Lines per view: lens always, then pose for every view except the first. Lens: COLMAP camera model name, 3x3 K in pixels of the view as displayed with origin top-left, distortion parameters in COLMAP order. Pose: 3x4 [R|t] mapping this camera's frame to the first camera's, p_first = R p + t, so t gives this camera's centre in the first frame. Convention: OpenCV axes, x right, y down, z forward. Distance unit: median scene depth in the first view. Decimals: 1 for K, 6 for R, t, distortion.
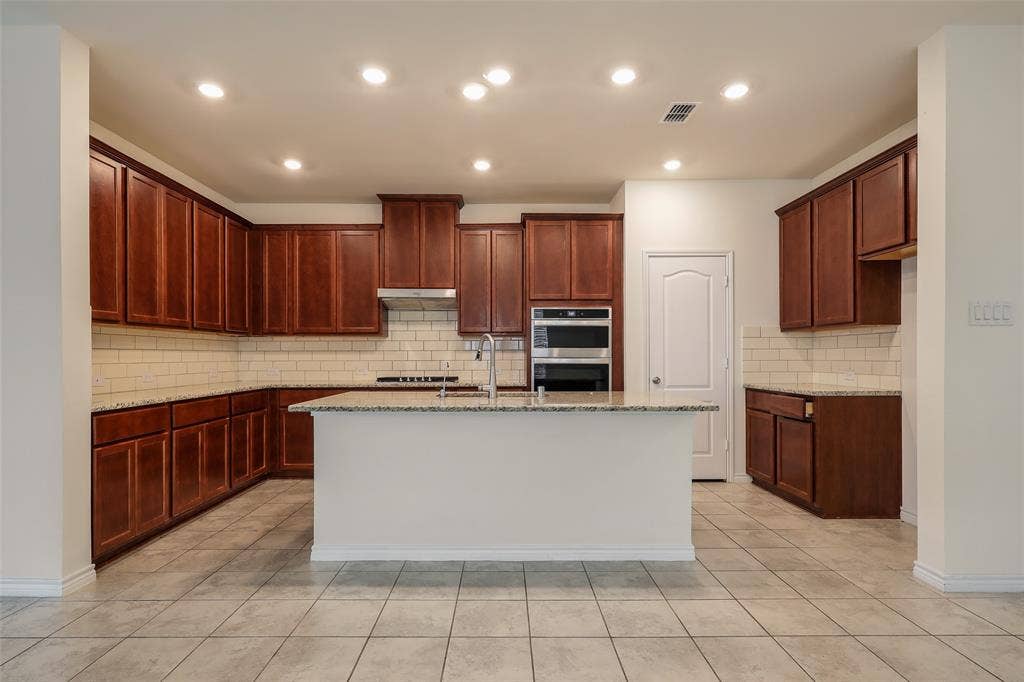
lens RADIAL K [[545.7, 0, 497.2], [0, 545.7, 353.8], [0, 0, 1]] dist [0.002714, -0.000499]
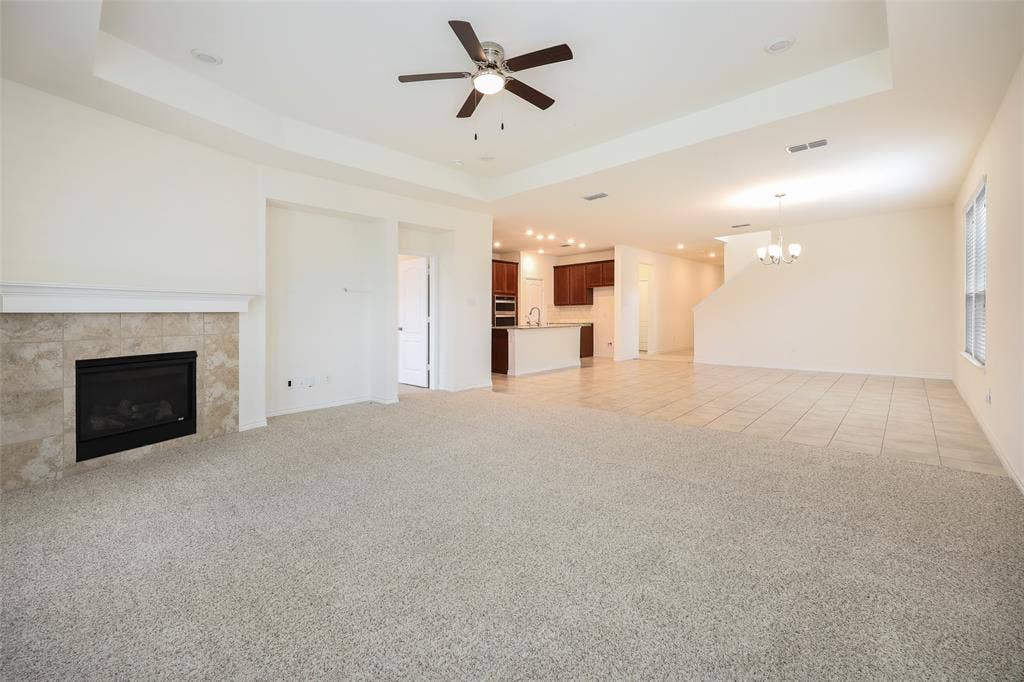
lens RADIAL K [[419.7, 0, 490.3], [0, 419.7, 318.0], [0, 0, 1]] dist [-0.004578, -0.000299]
pose [[0.698698, -0.013030, 0.715298, -1.390931], [0.008895, 0.999915, 0.009526, 0.002537], [-0.715361, -0.000293, 0.698755, -0.386276]]
